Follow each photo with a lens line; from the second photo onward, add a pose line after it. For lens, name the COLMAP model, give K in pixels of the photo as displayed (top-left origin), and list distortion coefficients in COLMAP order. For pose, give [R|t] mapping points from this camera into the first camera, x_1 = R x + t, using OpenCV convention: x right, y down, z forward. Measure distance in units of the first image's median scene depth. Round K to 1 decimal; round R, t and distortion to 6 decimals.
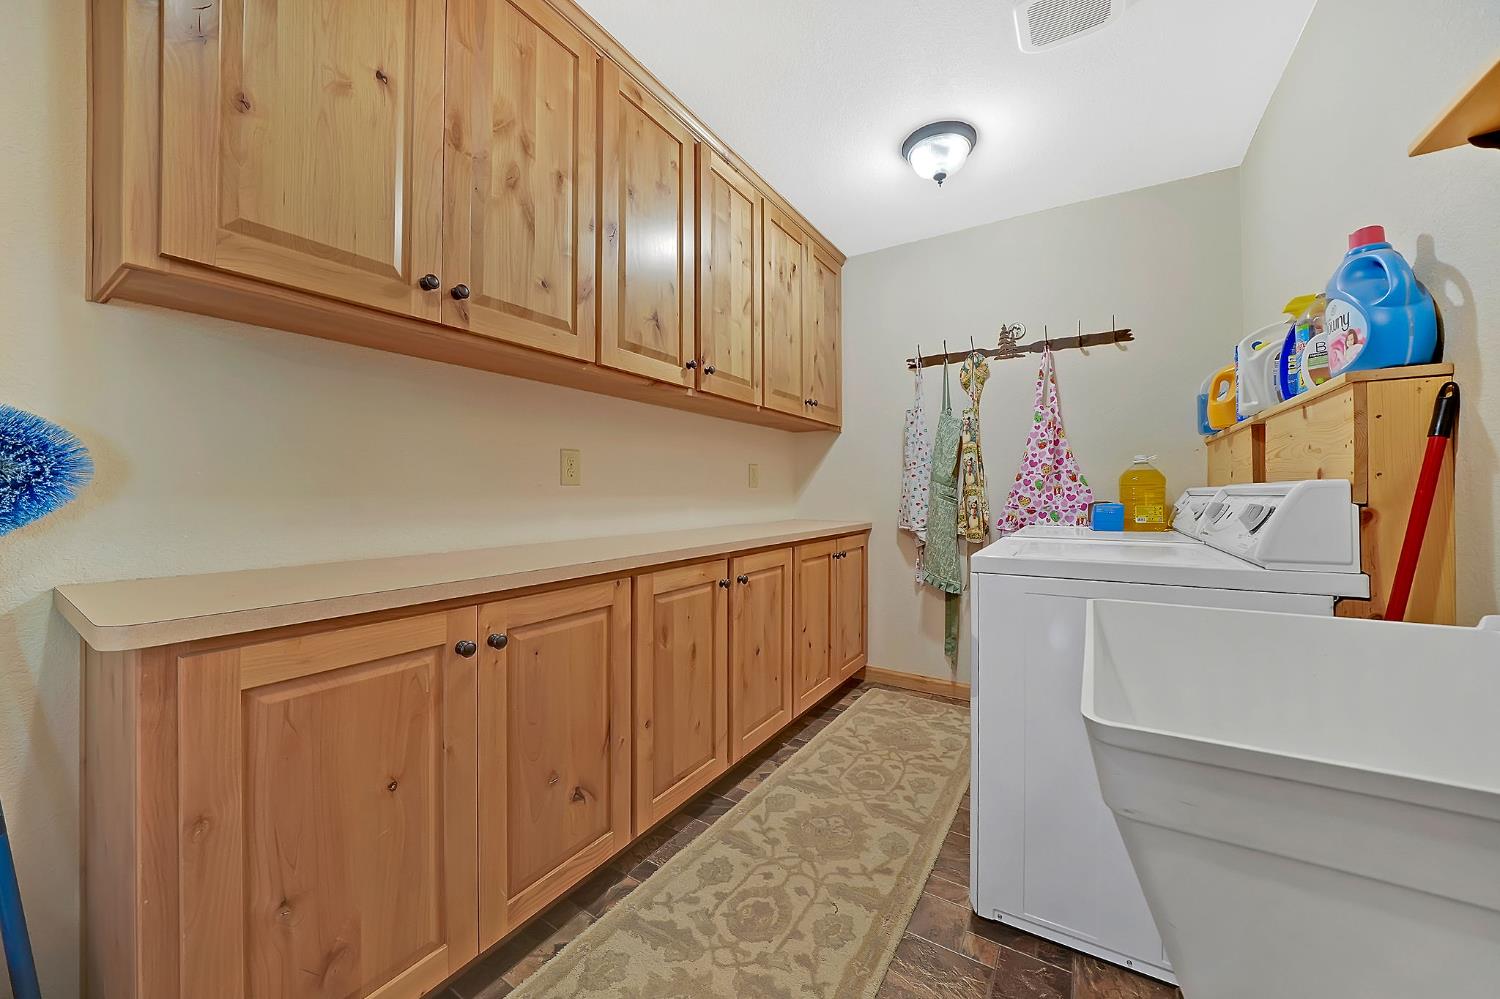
lens RADIAL K [[541.5, 0, 742.4], [0, 541.5, 477.2], [0, 0, 1]] dist [-0.018281, -0.000081]
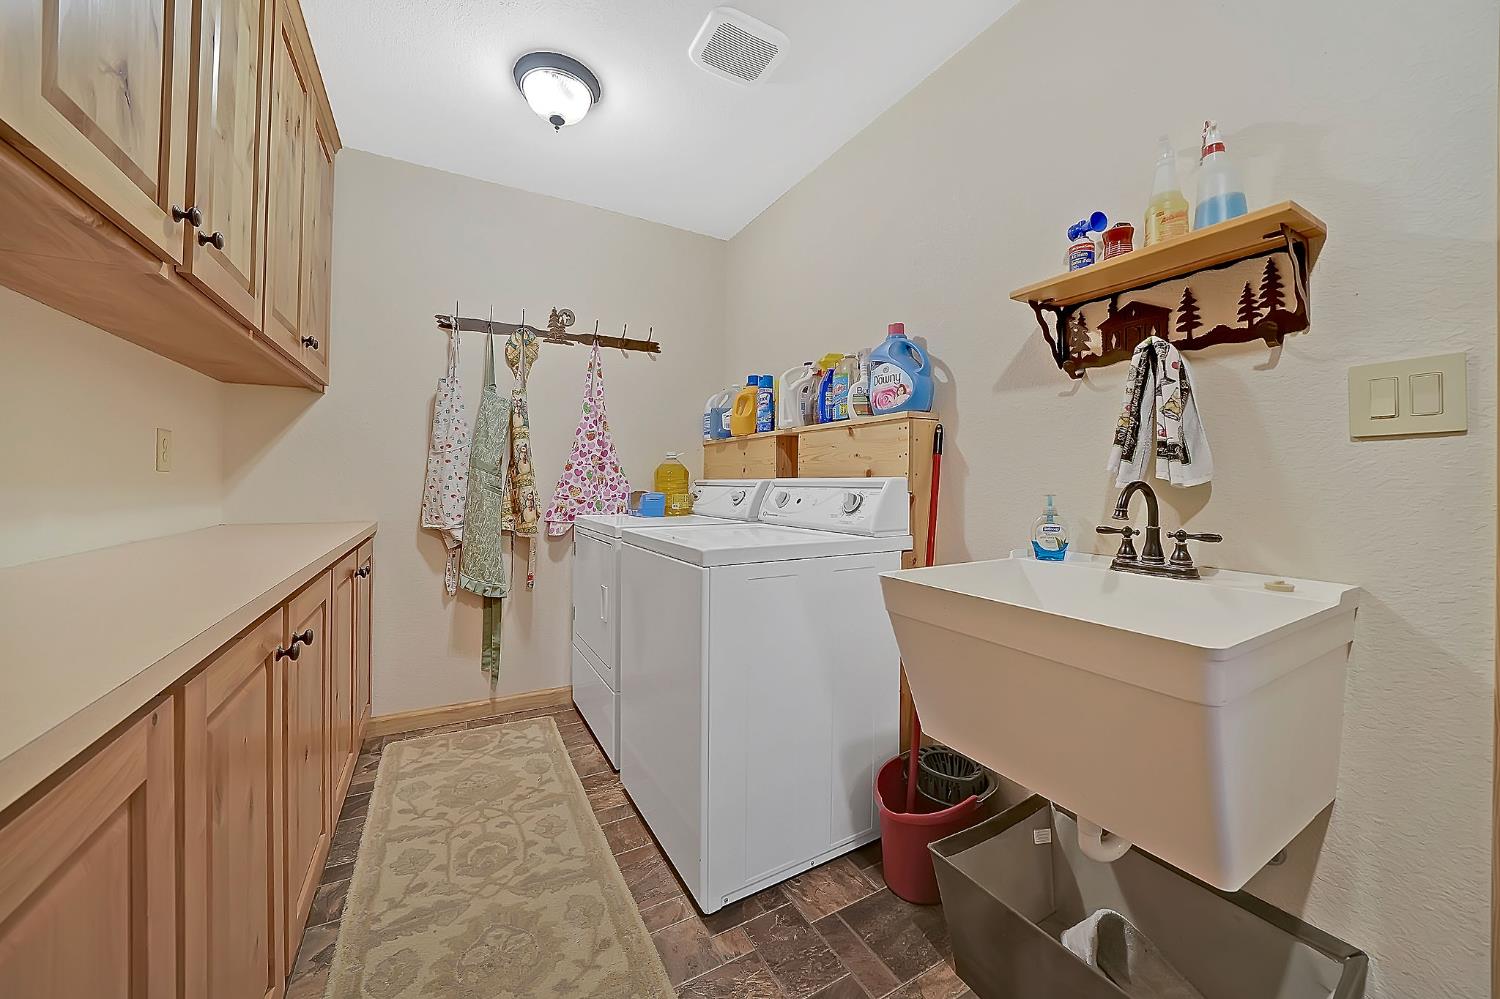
lens RADIAL K [[541.5, 0, 742.4], [0, 541.5, 477.2], [0, 0, 1]] dist [-0.018281, -0.000081]
pose [[0.463071, 0.011226, 0.886250, -0.221933], [-0.031249, 0.999505, 0.003667, 0.005156], [-0.885770, -0.029392, 0.463192, 0.274608]]
